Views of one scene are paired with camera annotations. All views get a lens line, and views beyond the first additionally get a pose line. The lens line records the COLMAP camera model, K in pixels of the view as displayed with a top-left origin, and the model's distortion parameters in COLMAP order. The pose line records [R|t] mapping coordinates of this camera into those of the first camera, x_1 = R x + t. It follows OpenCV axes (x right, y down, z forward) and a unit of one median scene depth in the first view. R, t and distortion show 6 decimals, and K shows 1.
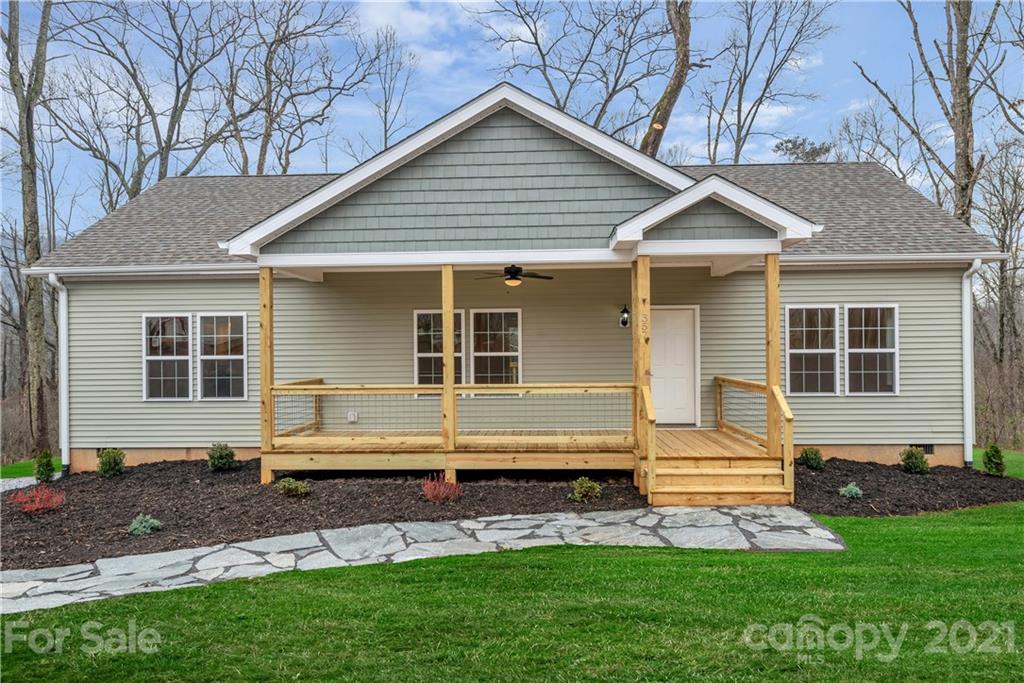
lens RADIAL K [[718.7, 0, 511.9], [0, 718.7, 344.5], [0, 0, 1]] dist [0.005069, -0.002477]
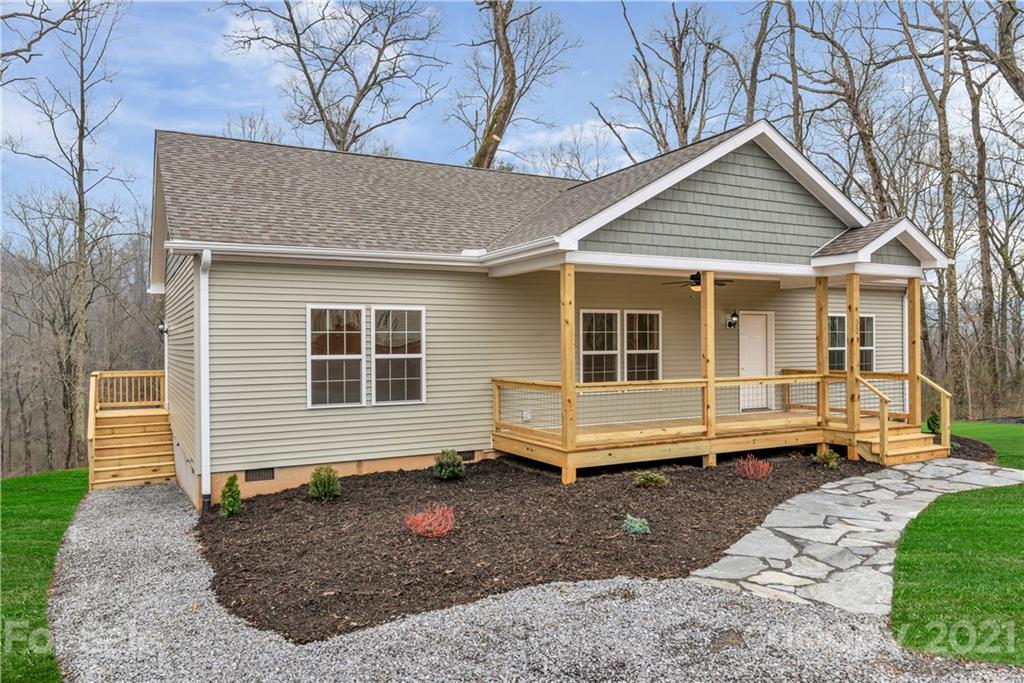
lens RADIAL K [[731.0, 0, 513.4], [0, 731.0, 342.4], [0, 0, 1]] dist [-0.000667, 0.010867]
pose [[0.856975, 0.003793, 0.515343, -0.776412], [-0.002381, 0.999991, -0.003402, 0.003602], [-0.515352, 0.001689, 0.856977, 0.151477]]
